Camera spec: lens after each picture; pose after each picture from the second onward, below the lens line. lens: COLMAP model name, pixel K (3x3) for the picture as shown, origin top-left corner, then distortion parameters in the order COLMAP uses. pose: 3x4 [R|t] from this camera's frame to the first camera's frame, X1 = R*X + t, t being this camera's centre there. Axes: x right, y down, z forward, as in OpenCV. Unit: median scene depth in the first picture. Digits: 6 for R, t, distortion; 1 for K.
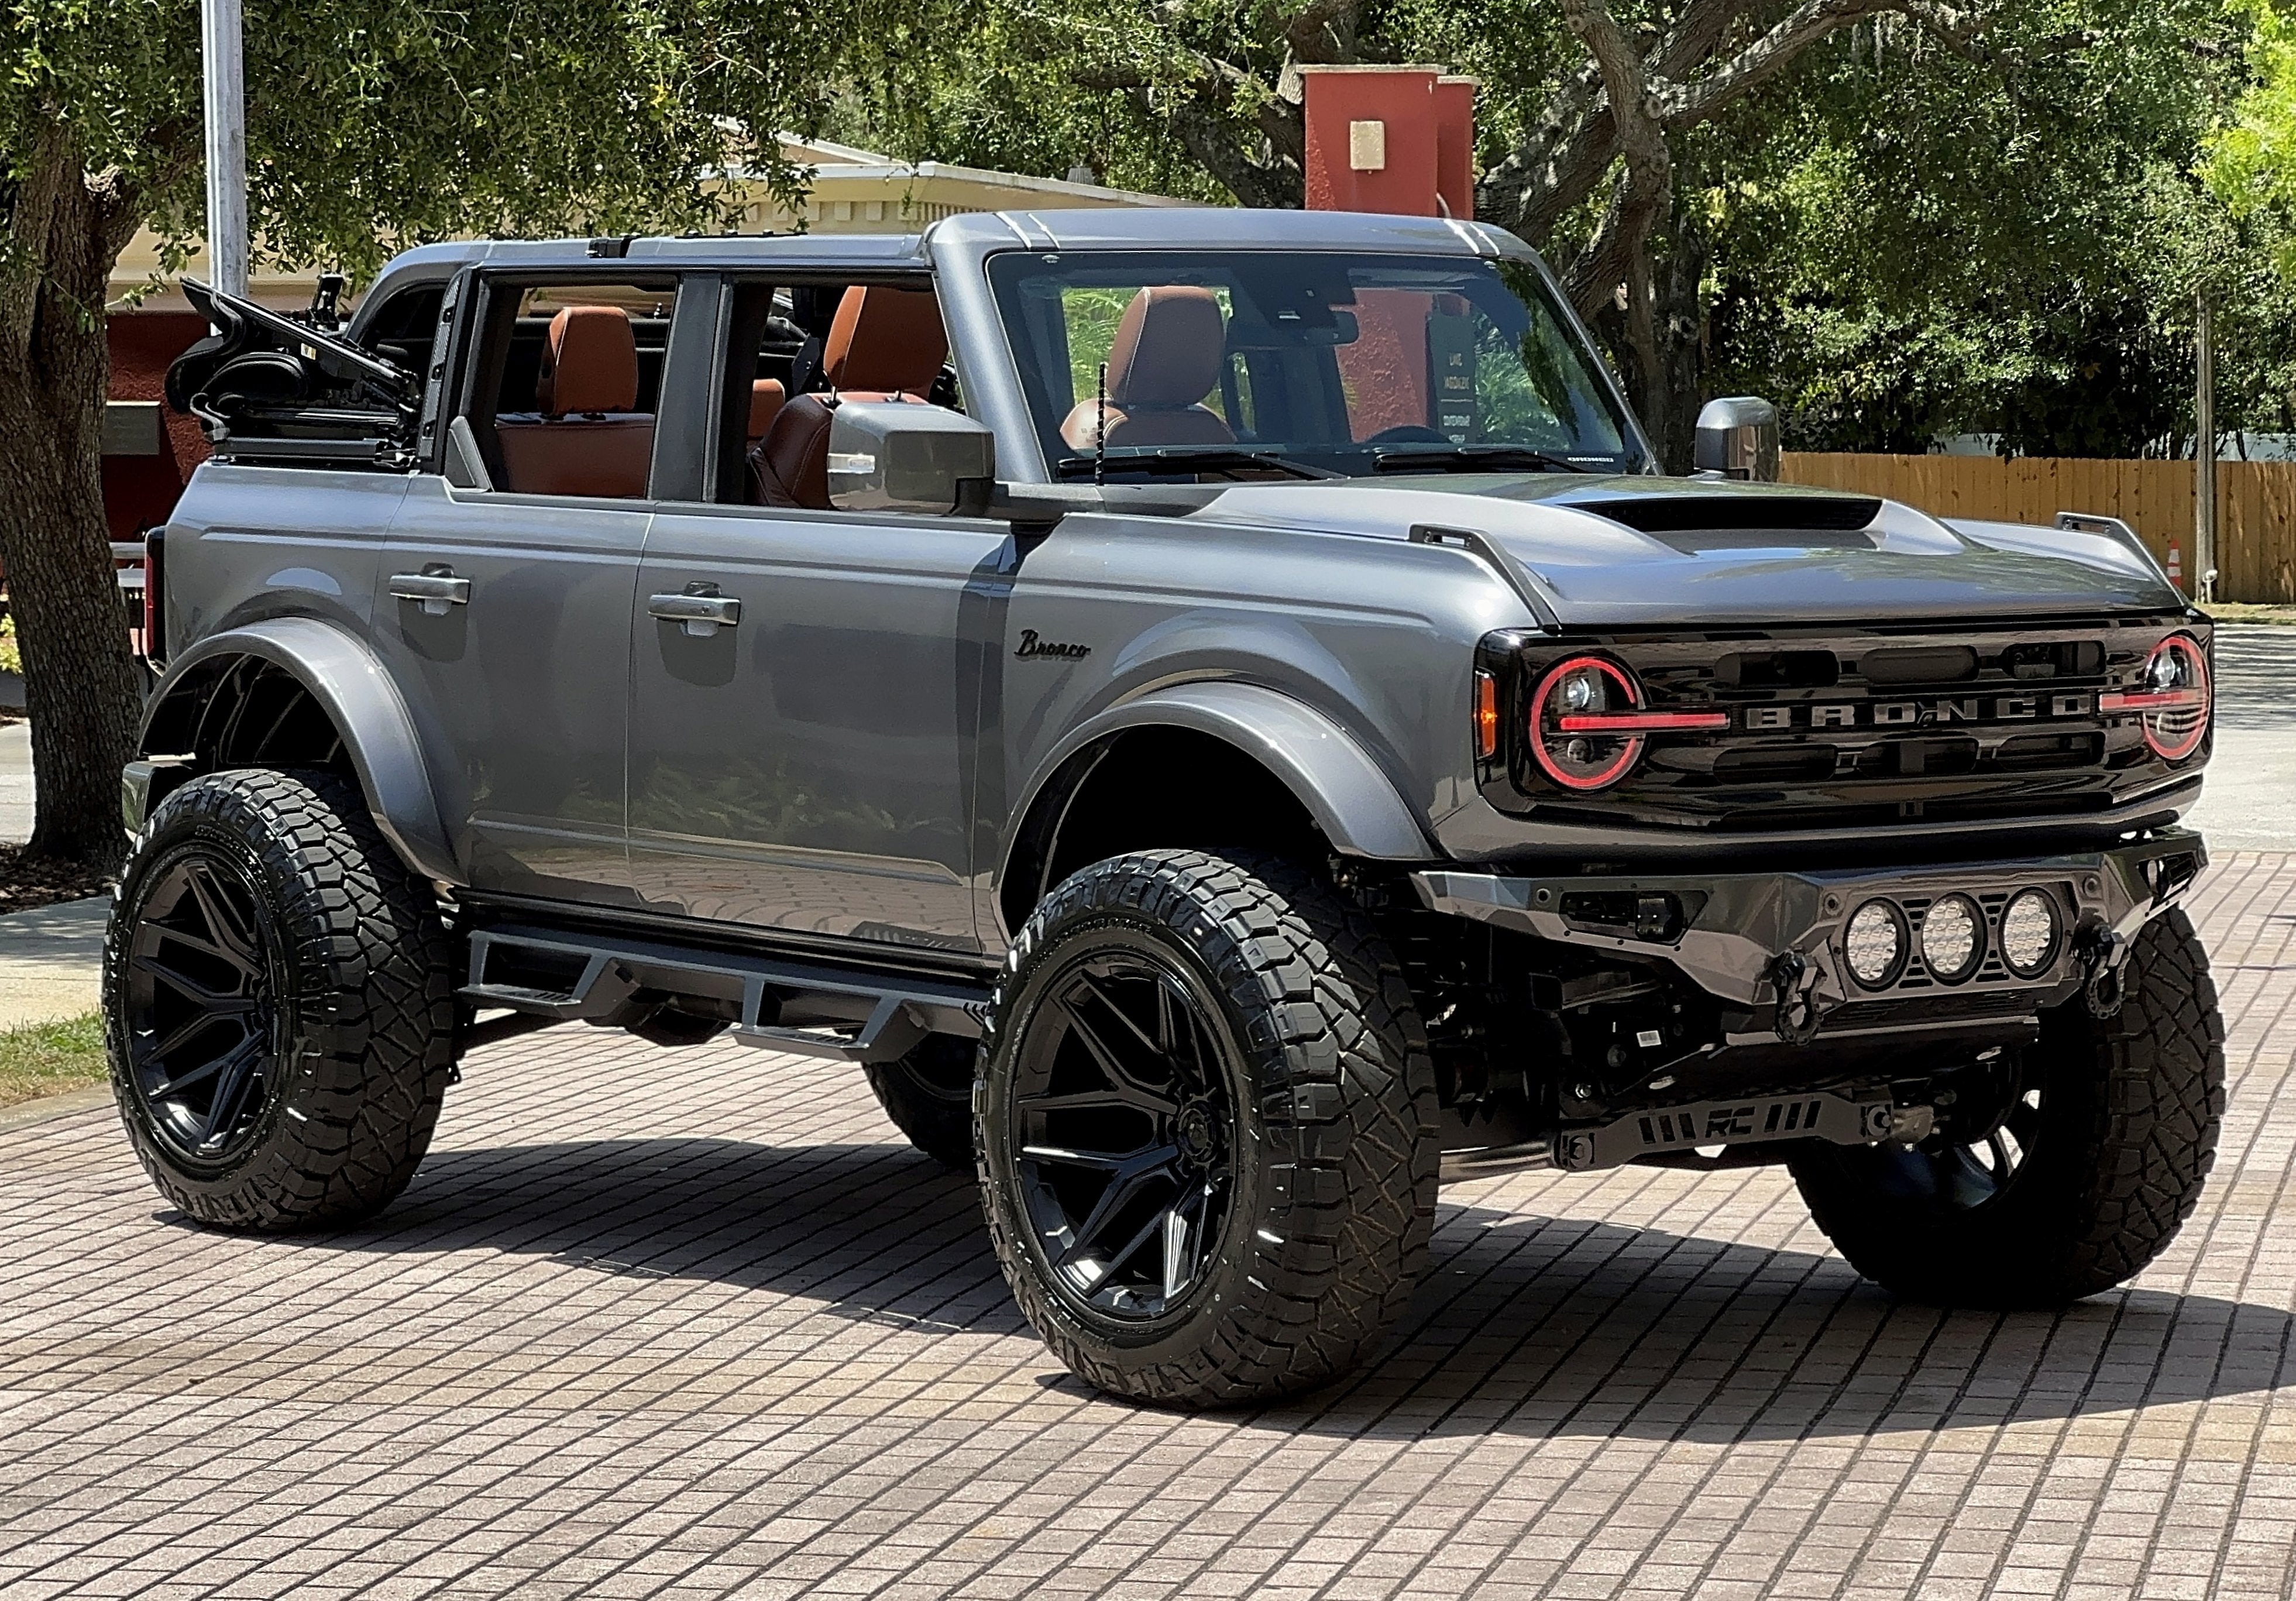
lens RADIAL K [[6930.4, 0, 1147.7], [0, 6930.4, 550.6], [0, 0, 1]] dist [-0.473001, 8.073177]
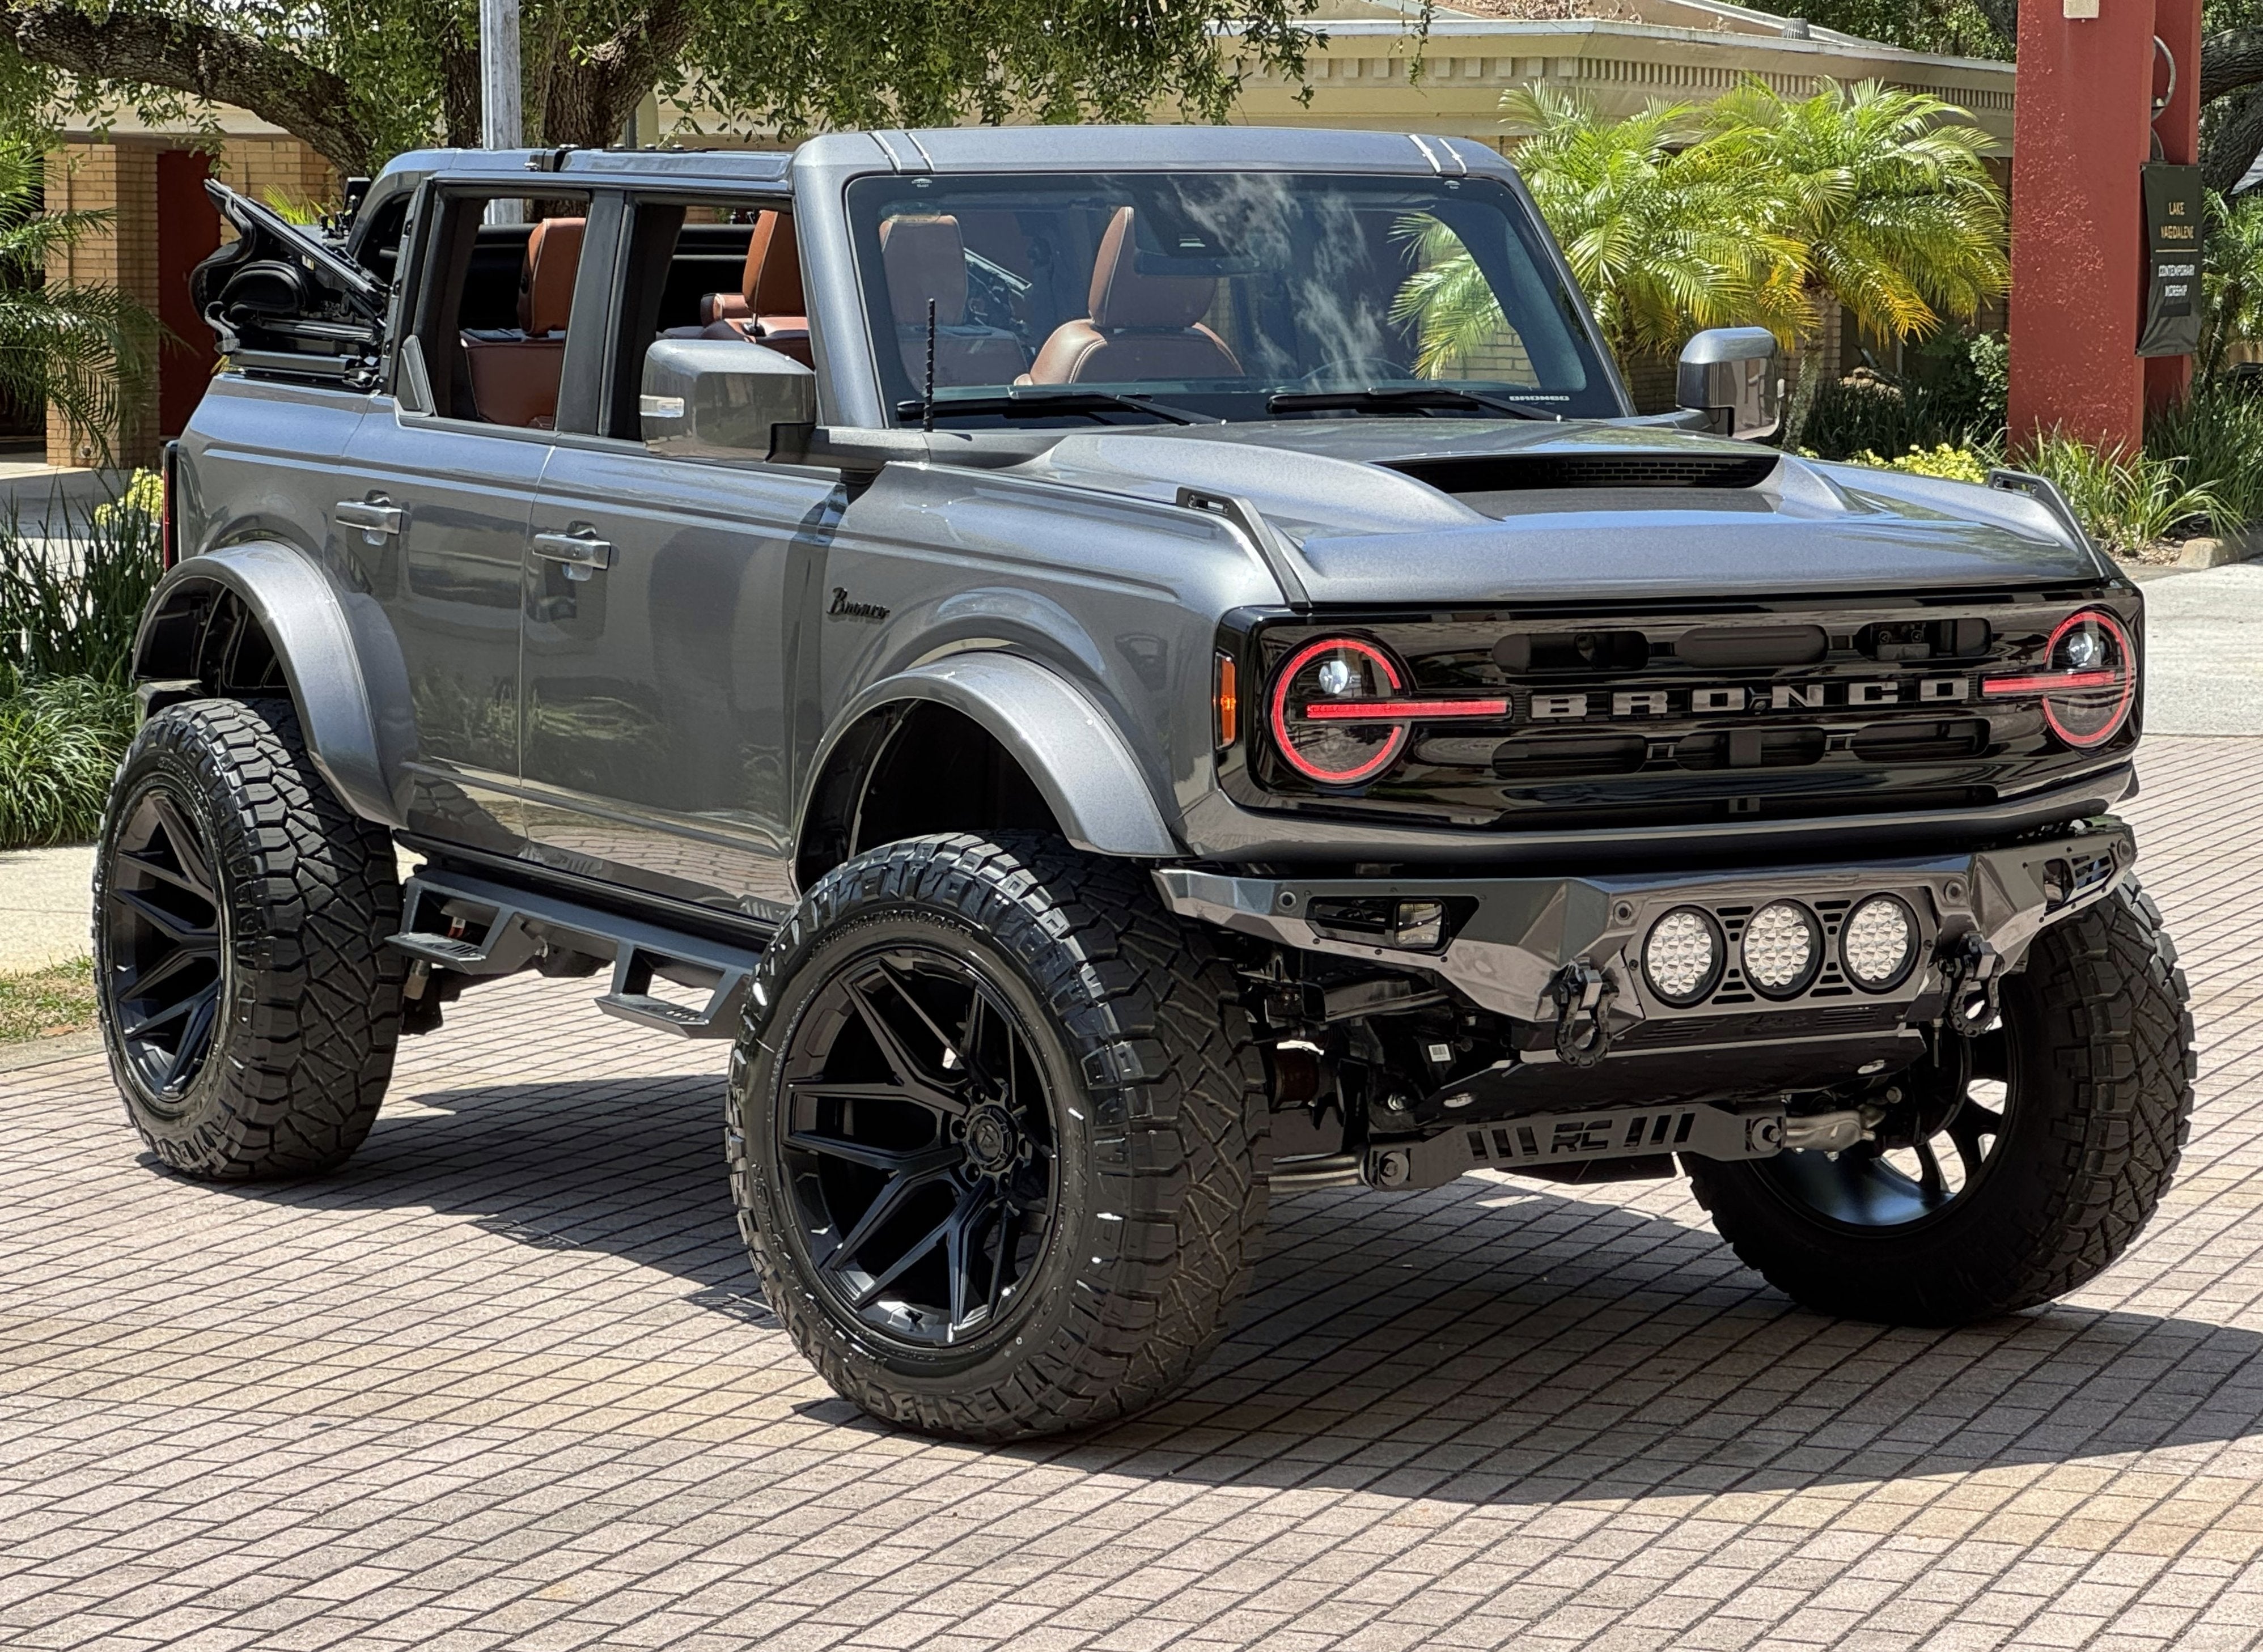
lens RADIAL K [[6731.5, 0, 1128.9], [0, 6731.5, 512.8], [0, 0, 1]] dist [-0.431083, 4.466081]
pose [[0.988285, 0.011855, -0.152160, 0.156744], [-0.008140, 0.999654, 0.025017, -0.021284], [0.152404, -0.023486, 0.988039, 0.112004]]
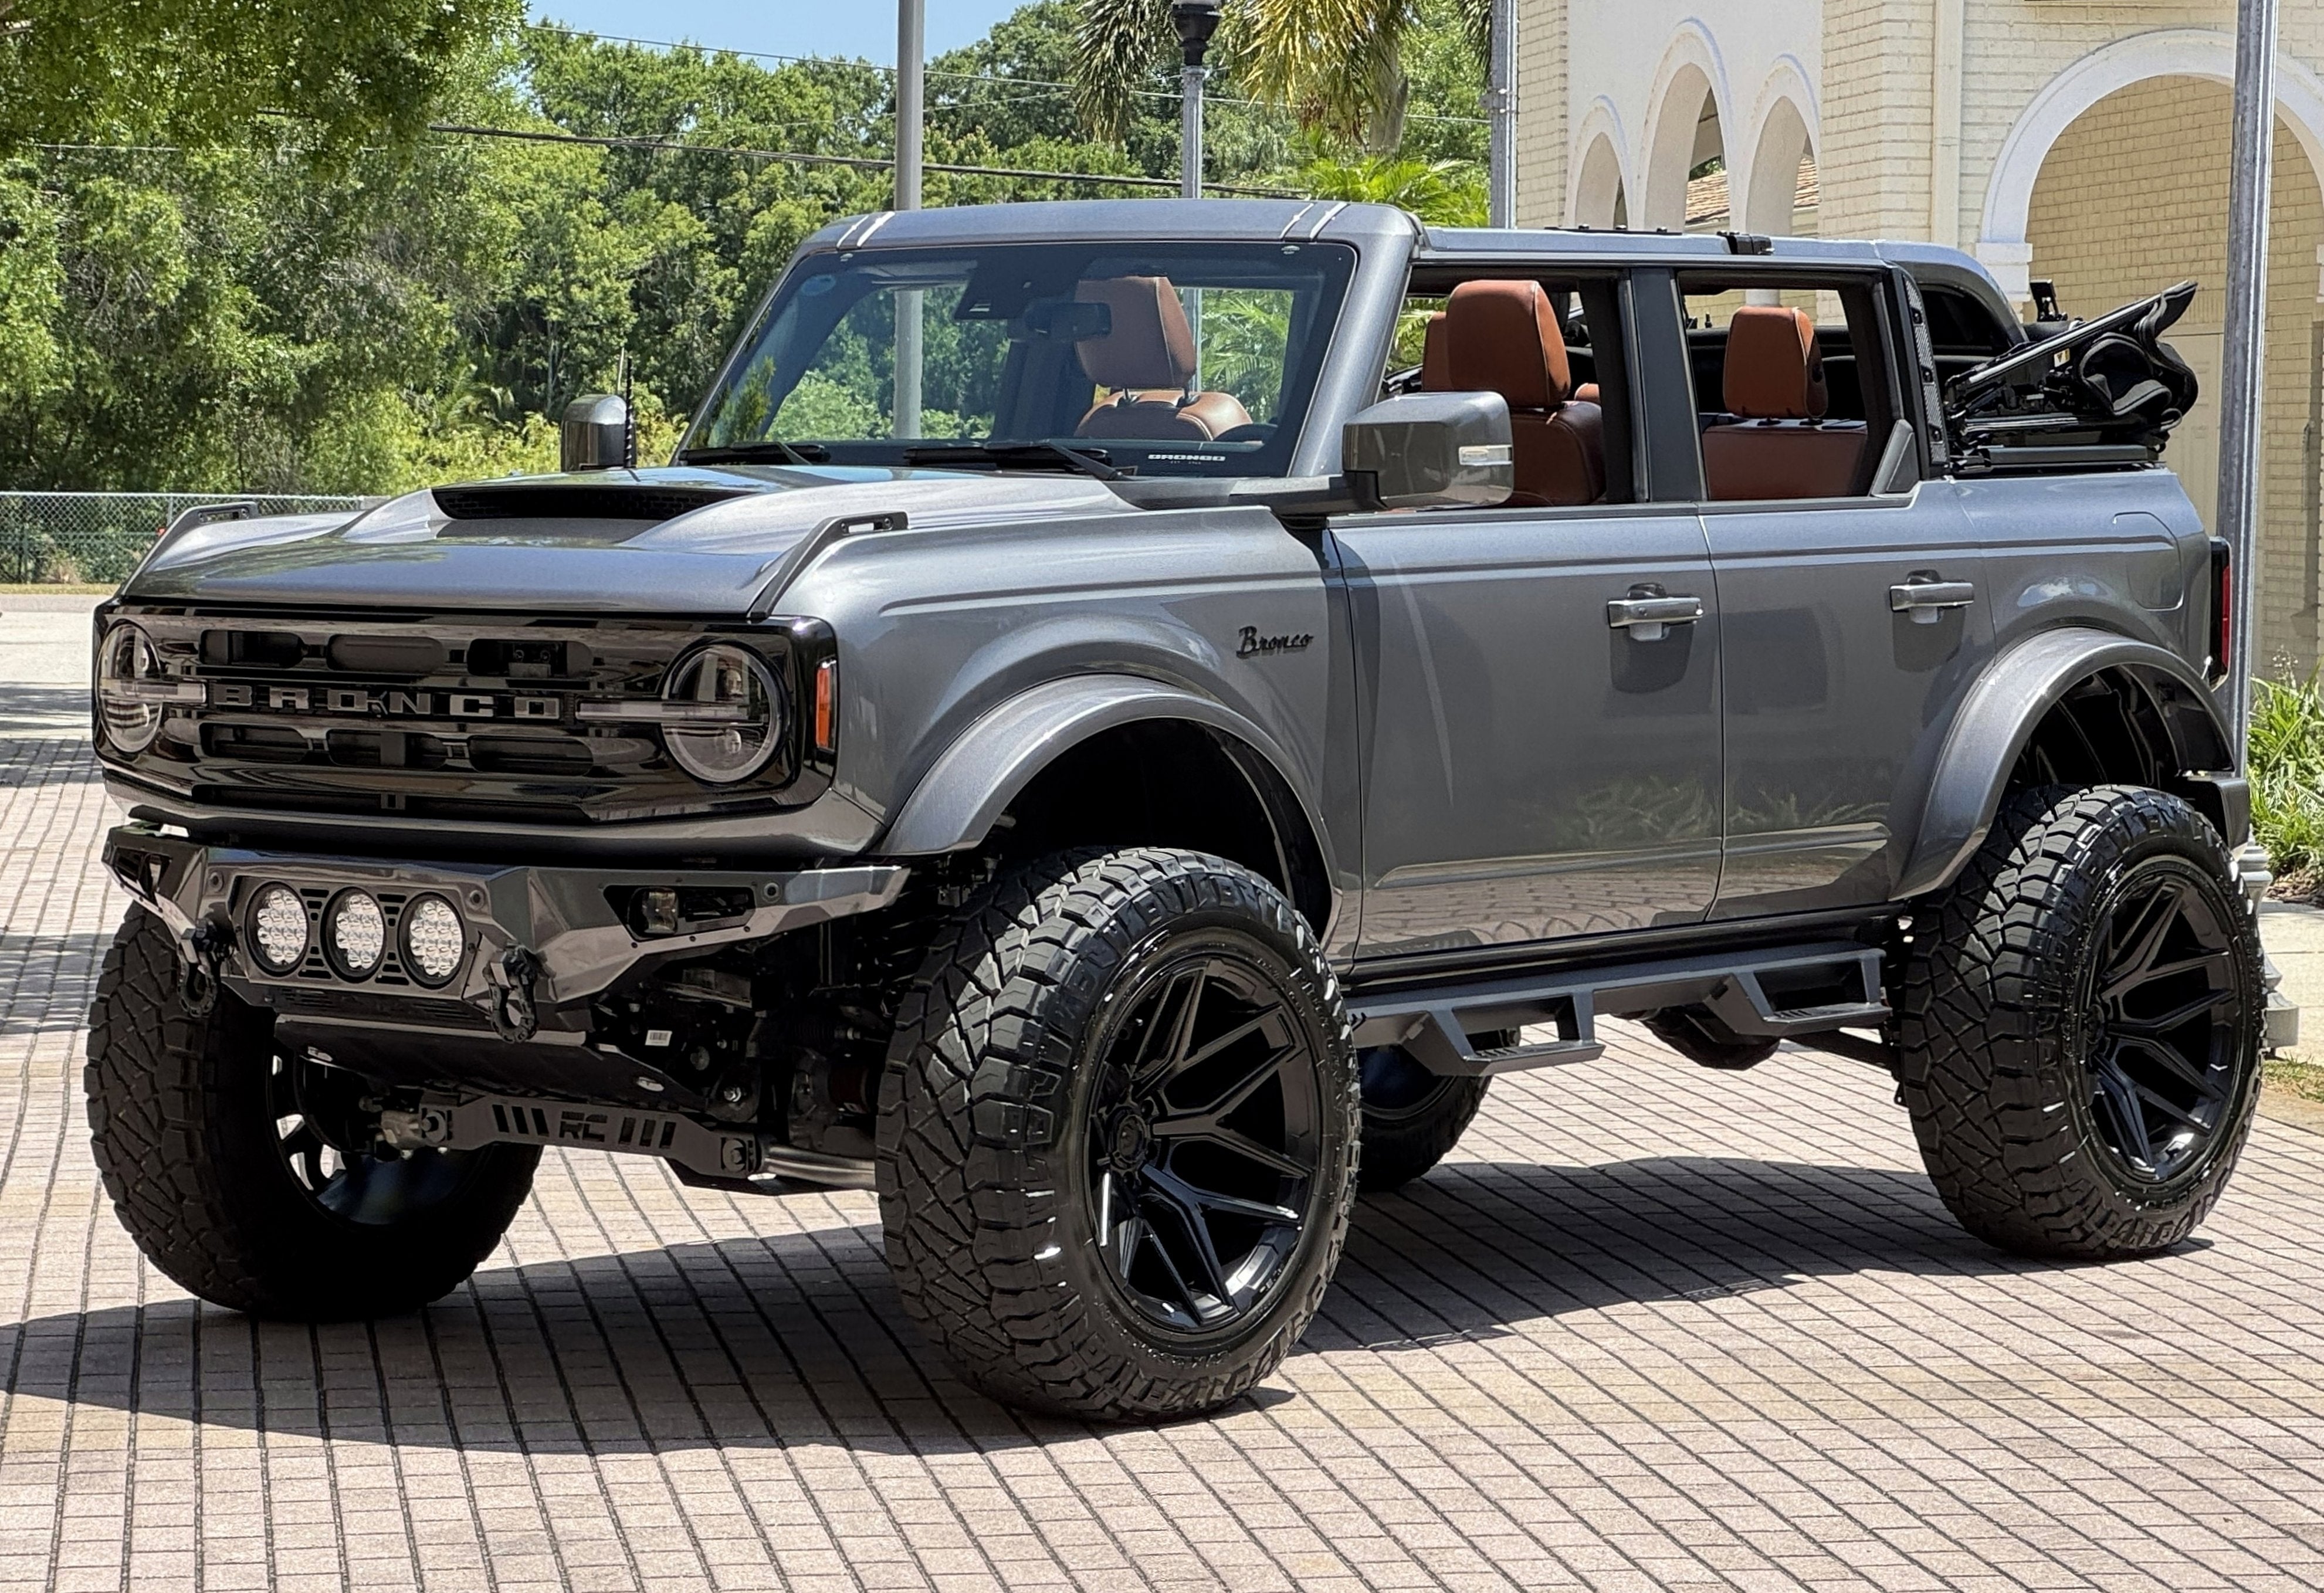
lens RADIAL K [[6654.3, 0, 951.6], [0, 6654.3, 792.2], [0, 0, 1]] dist [-0.015757, -0.426254]
pose [[0.184724, 0.050486, -0.981493, 0.999667], [-0.030507, 0.998493, 0.045619, -0.008792], [0.982317, 0.021516, 0.185986, 0.860361]]
